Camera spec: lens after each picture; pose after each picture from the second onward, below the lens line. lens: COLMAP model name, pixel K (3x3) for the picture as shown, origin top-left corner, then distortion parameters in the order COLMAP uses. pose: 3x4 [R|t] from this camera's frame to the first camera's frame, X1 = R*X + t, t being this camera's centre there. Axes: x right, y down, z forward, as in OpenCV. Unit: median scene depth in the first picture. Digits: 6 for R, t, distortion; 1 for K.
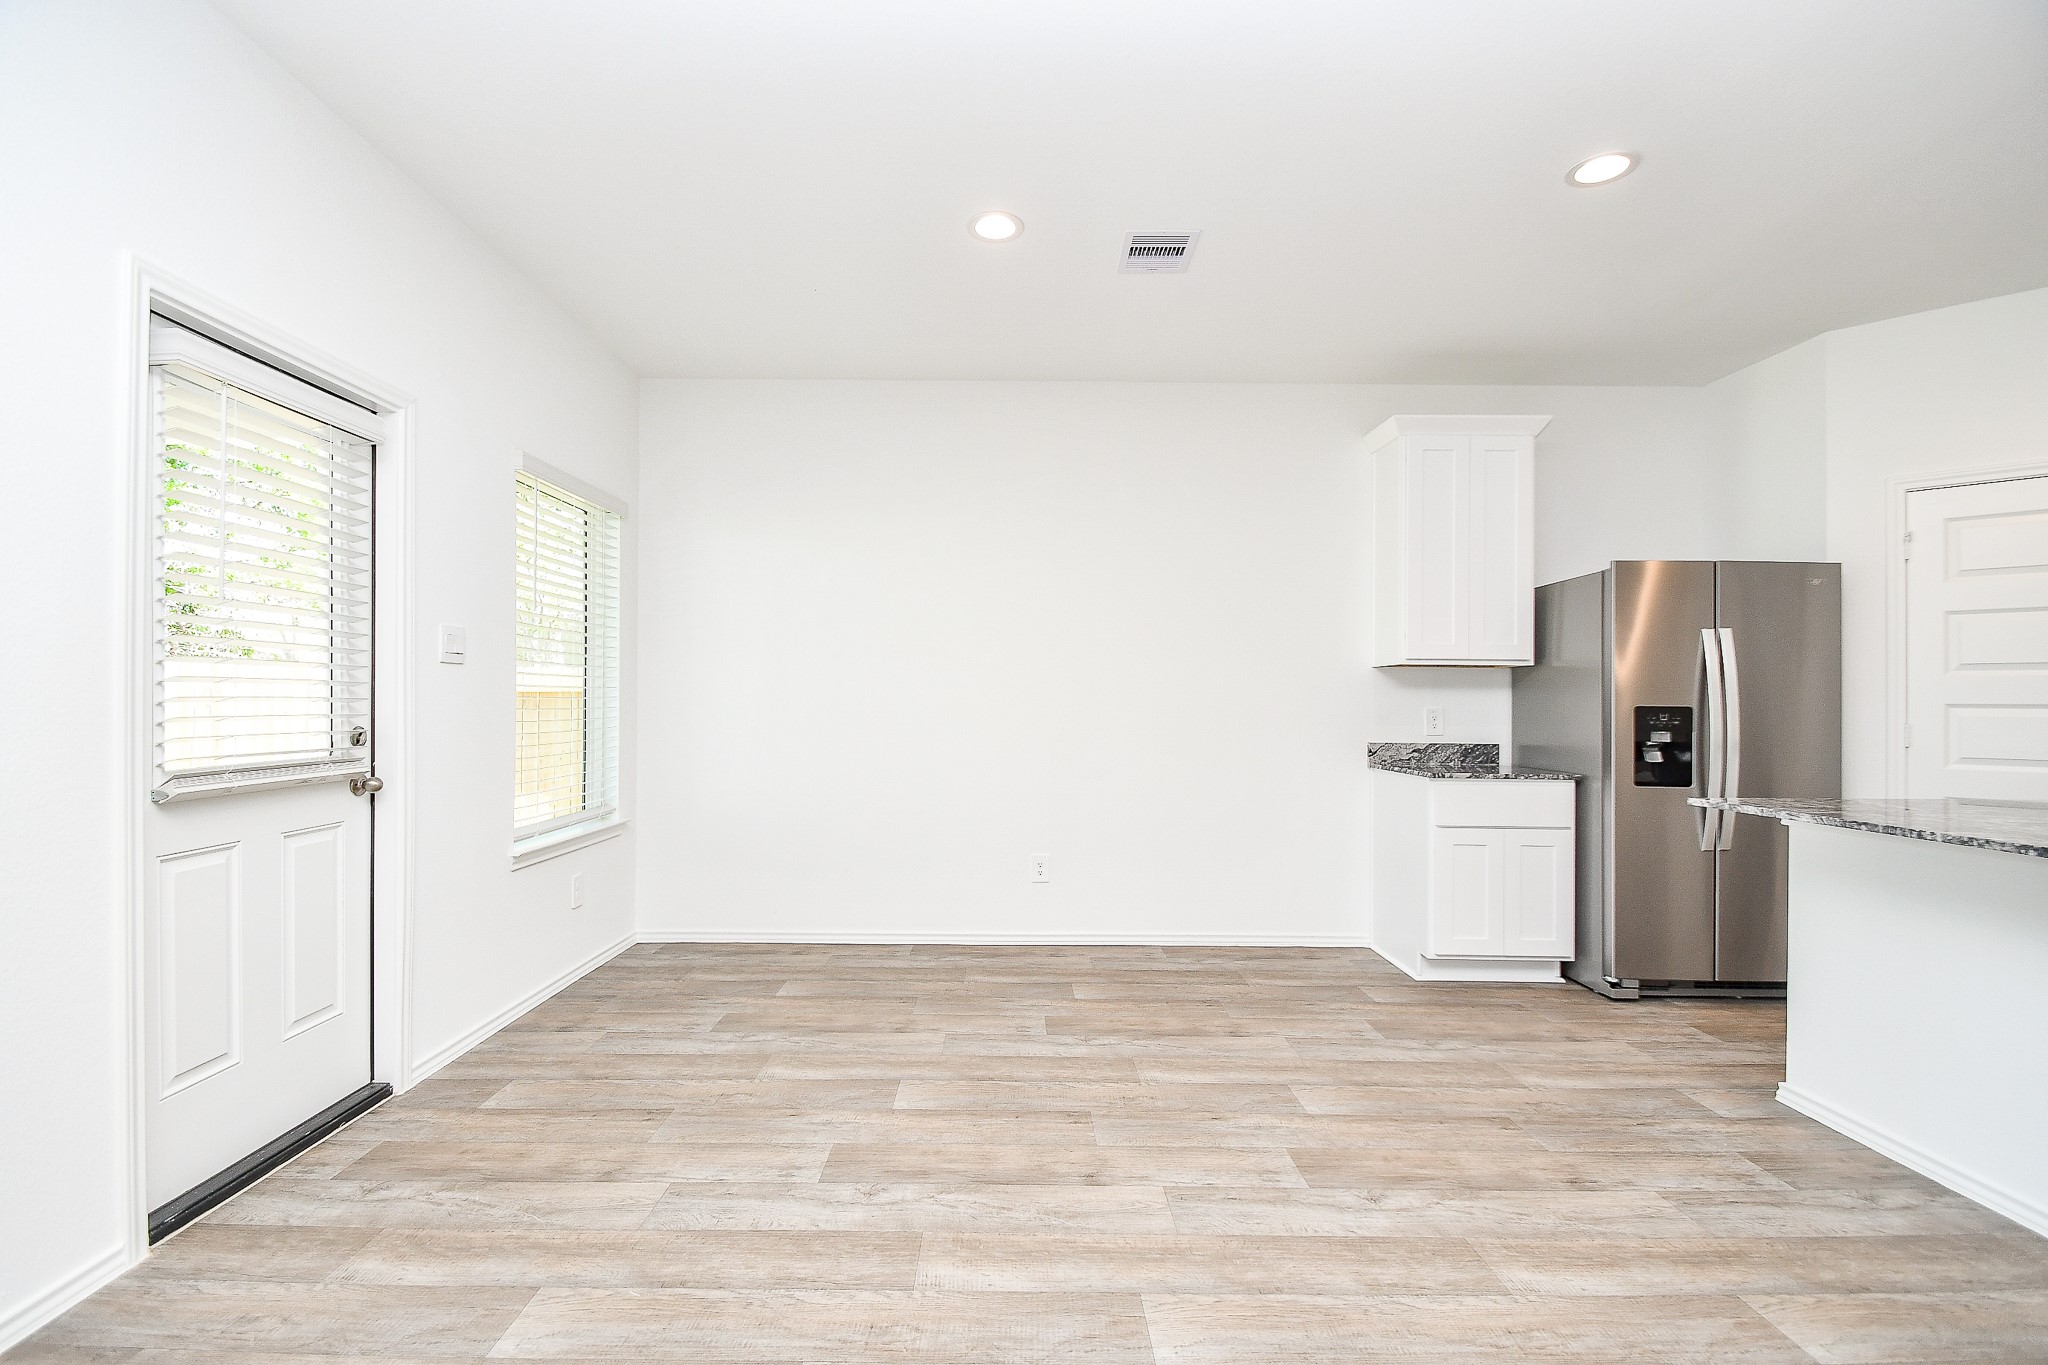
lens RADIAL K [[908.6, 0, 1004.5], [0, 908.6, 692.7], [0, 0, 1]] dist [0.022079, -0.019910]
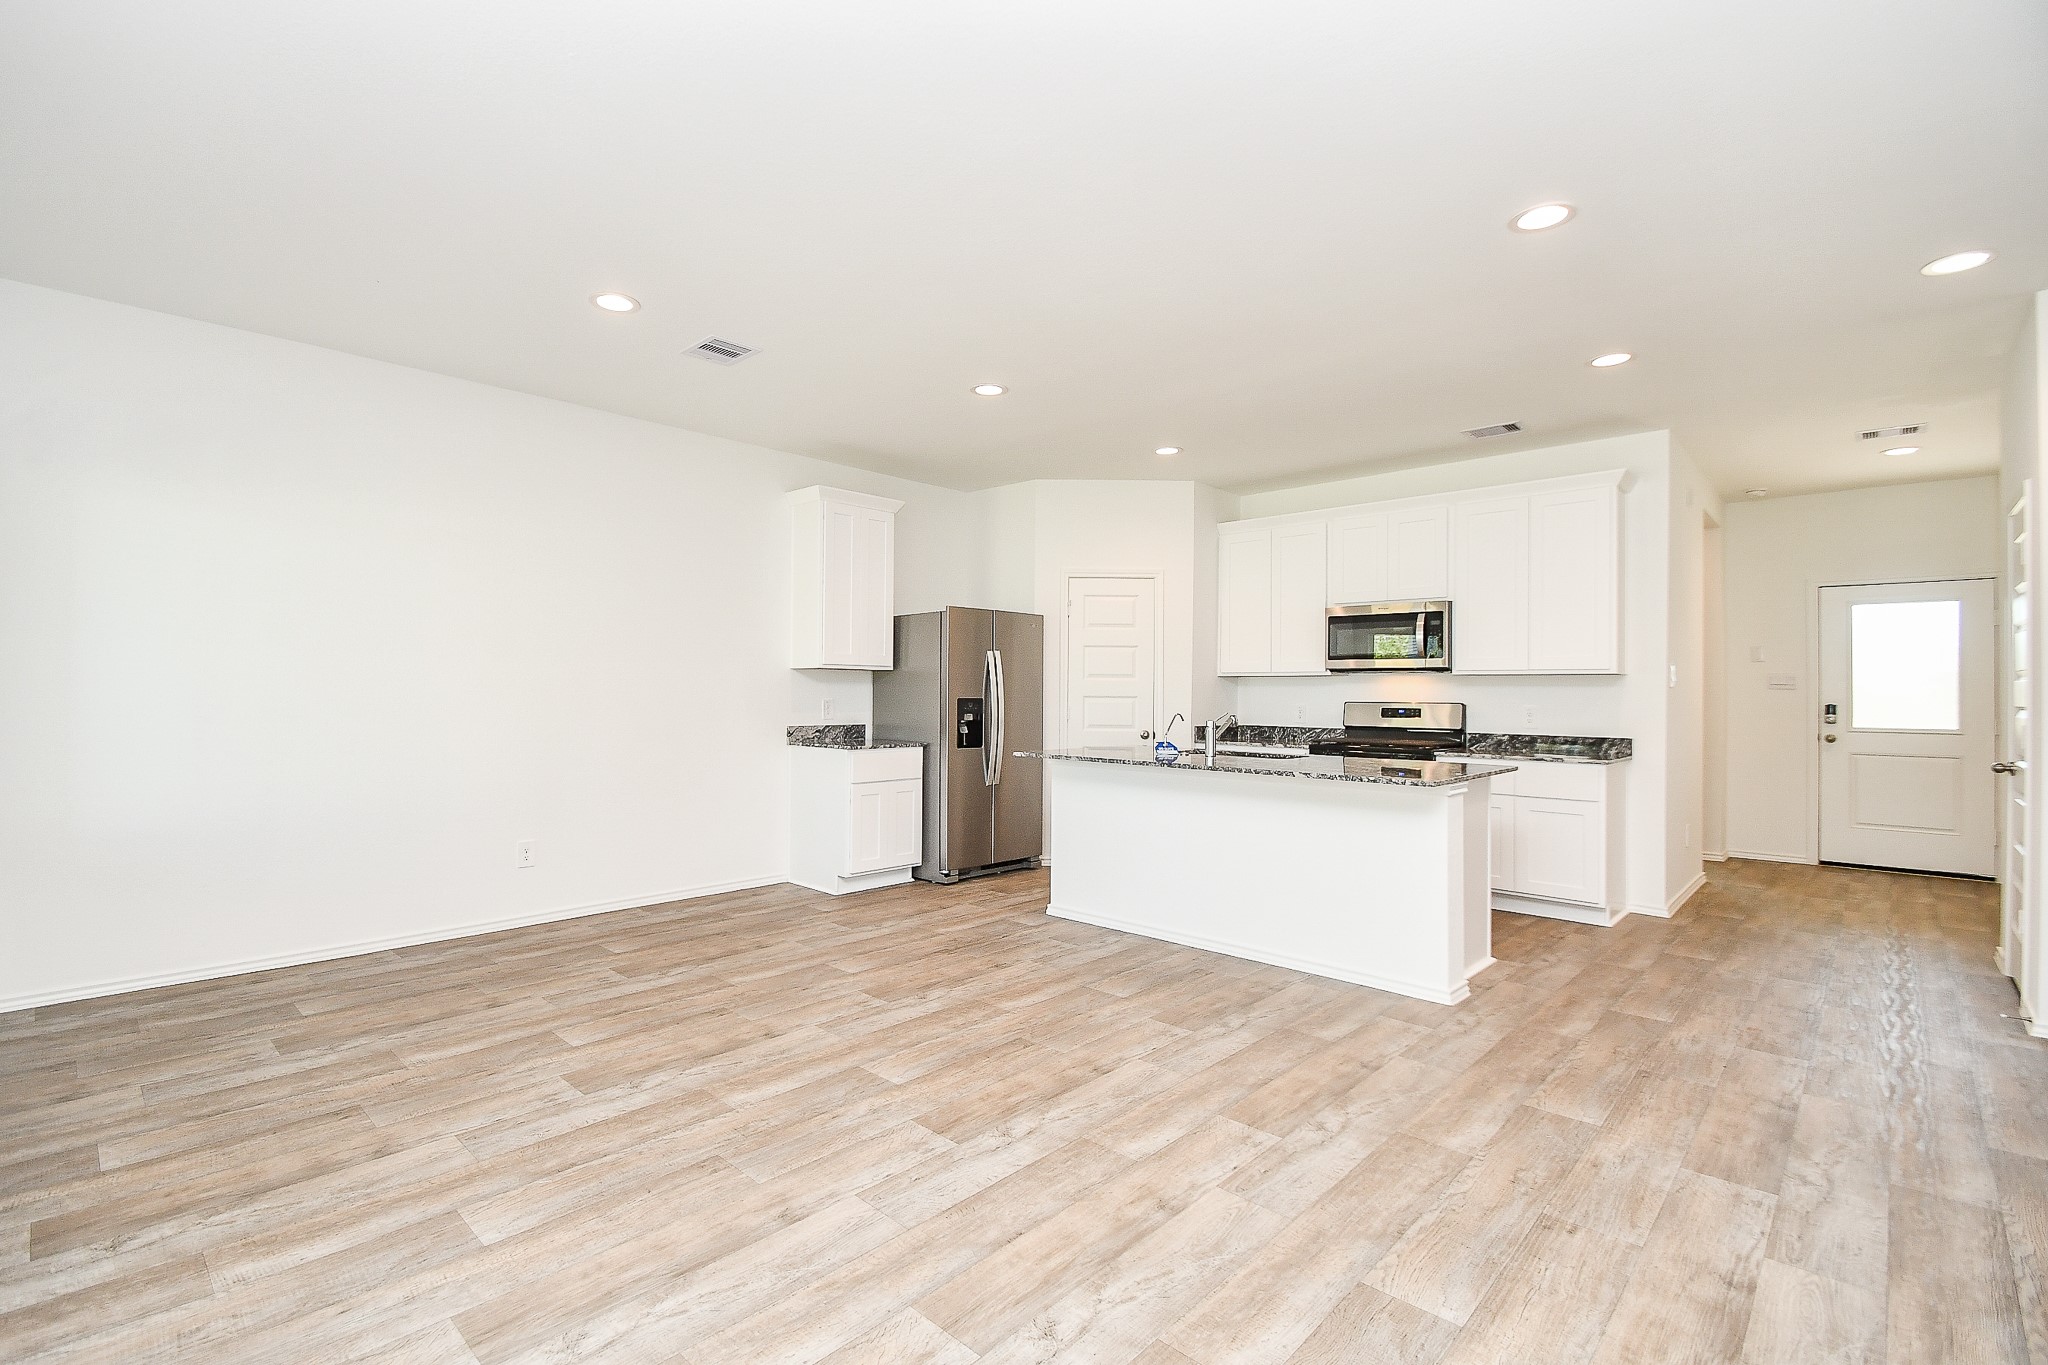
lens RADIAL K [[928.6, 0, 964.3], [0, 928.6, 673.4], [0, 0, 1]] dist [0.023697, -0.016811]
pose [[0.705988, 0.011437, 0.708131, -0.452109], [-0.008952, 0.999934, -0.007225, -0.016729], [-0.708167, -0.001238, 0.706044, -0.153597]]
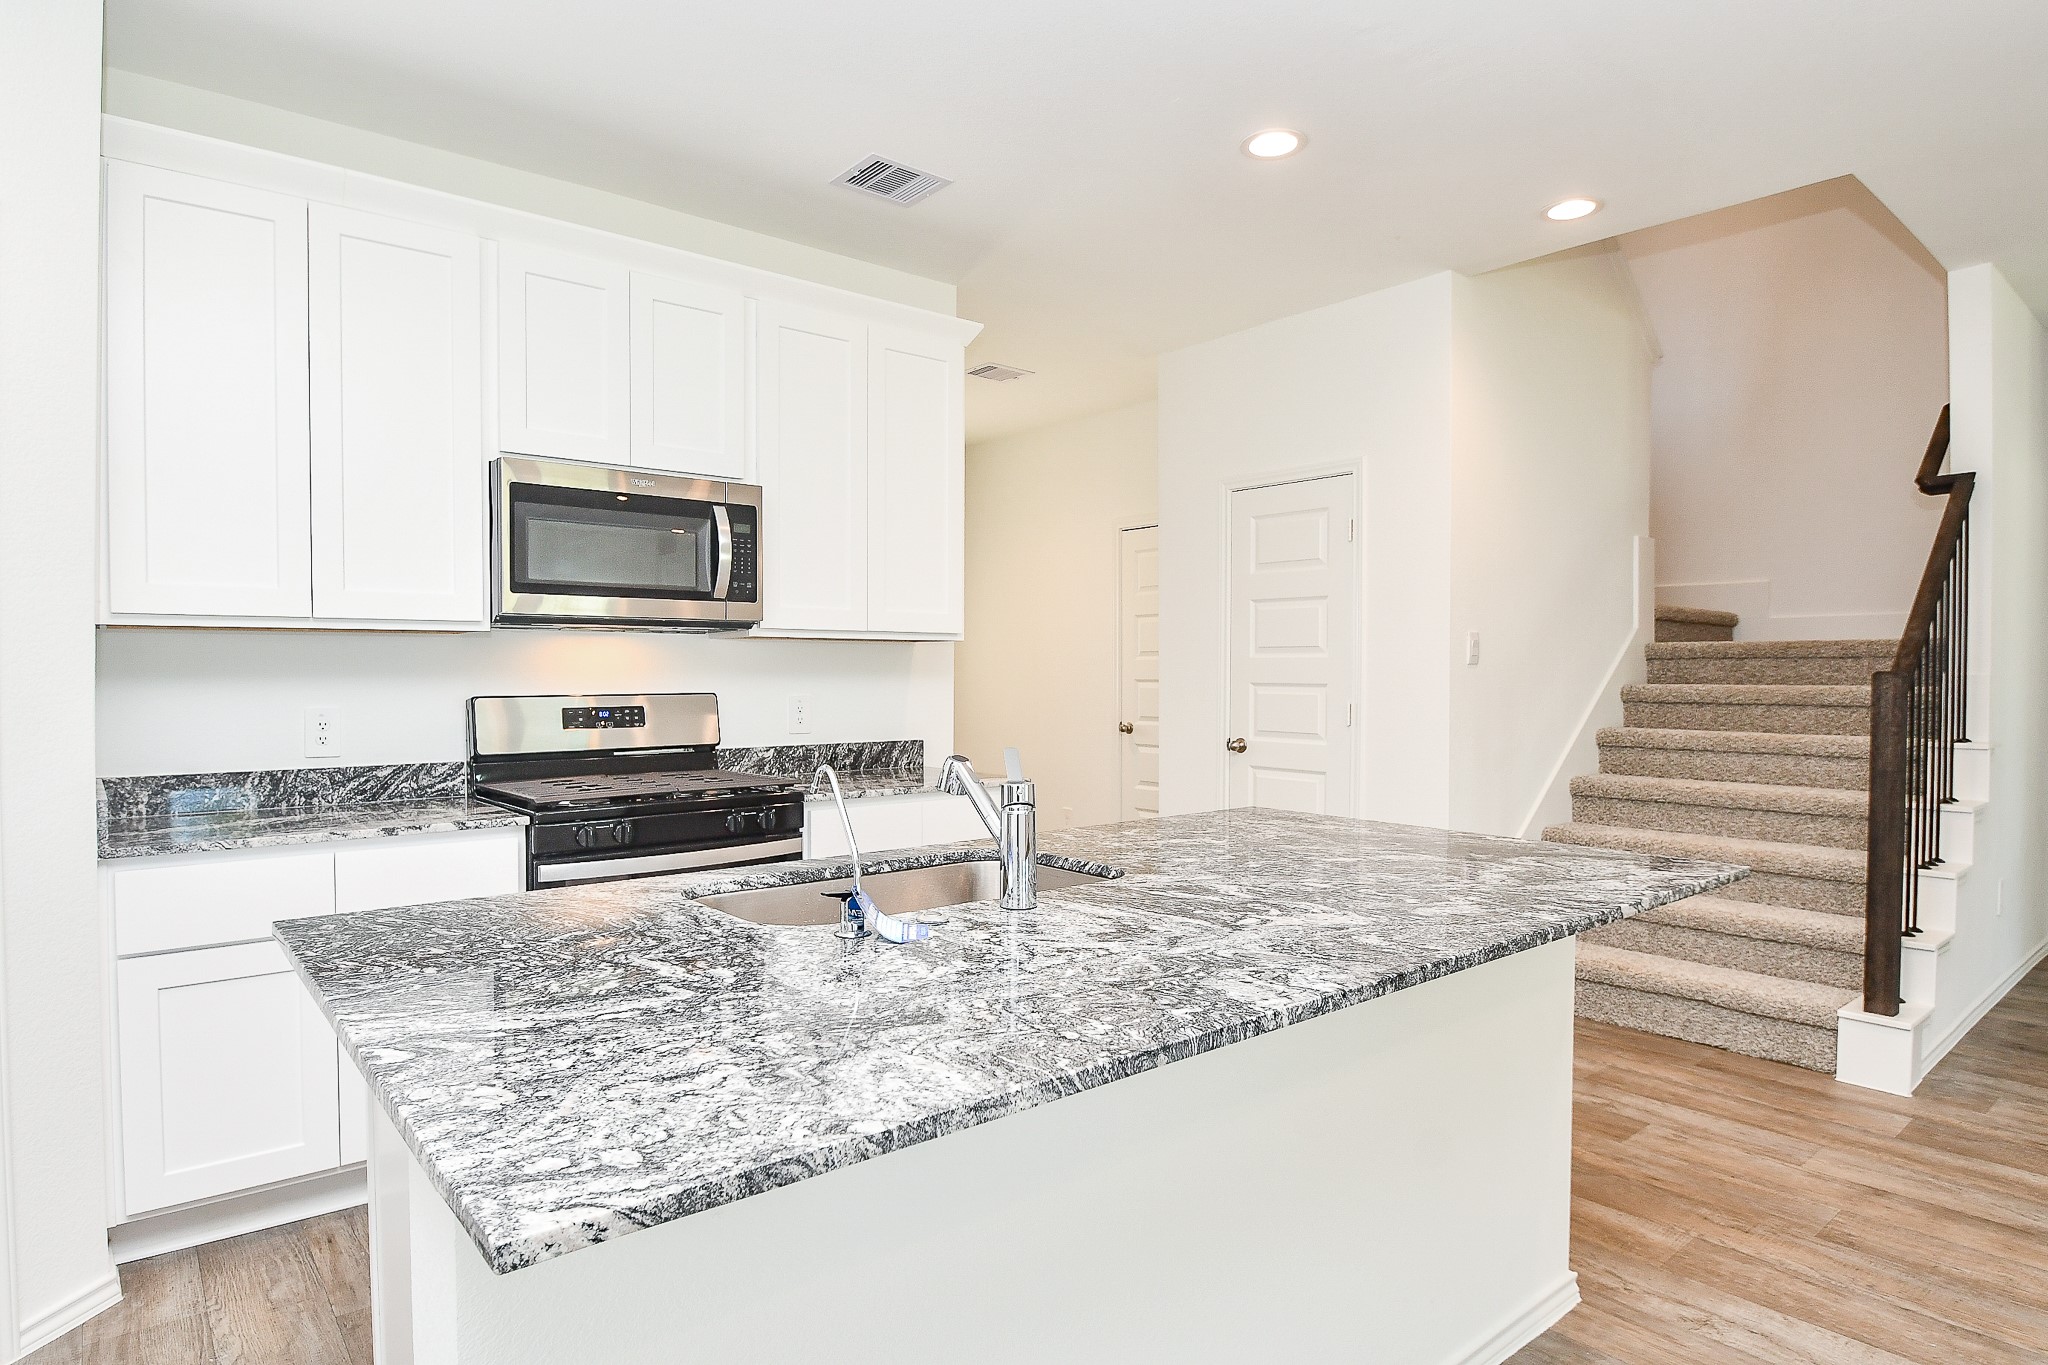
lens RADIAL K [[1130.5, 0, 1000.0], [0, 1130.5, 695.4], [0, 0, 1]] dist [-0.005101, -0.015404]
pose [[-0.627700, -0.027732, 0.777961, 0.369677], [-0.013379, 0.999602, 0.024838, -0.010535], [-0.778340, 0.005183, -0.627821, 0.817700]]
